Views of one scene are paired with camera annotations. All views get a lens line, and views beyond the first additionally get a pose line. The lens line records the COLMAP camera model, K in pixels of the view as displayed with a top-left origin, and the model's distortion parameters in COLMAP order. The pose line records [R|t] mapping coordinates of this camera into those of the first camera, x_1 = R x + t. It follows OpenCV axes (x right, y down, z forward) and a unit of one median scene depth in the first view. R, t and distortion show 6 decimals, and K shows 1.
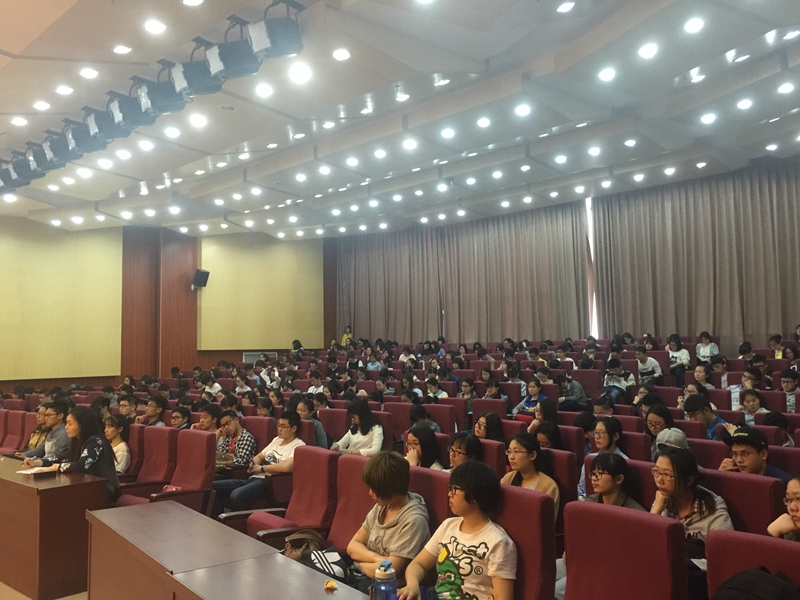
lens RADIAL K [[685.8, 0, 400.0], [0, 685.8, 300.0], [0, 0, 1]] dist [0.072725, -0.078448]
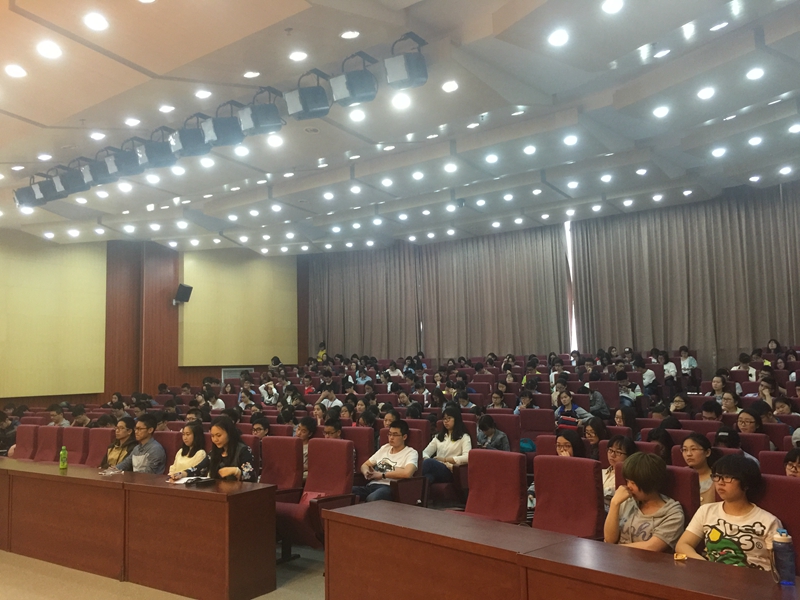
lens RADIAL K [[685.8, 0, 400.0], [0, 685.8, 300.0], [0, 0, 1]] dist [0.072725, -0.078448]
pose [[0.992877, 0.005944, 0.118995, -0.123152], [-0.003077, 0.999701, -0.024259, 0.001326], [-0.119104, 0.023720, 0.992598, -0.020499]]
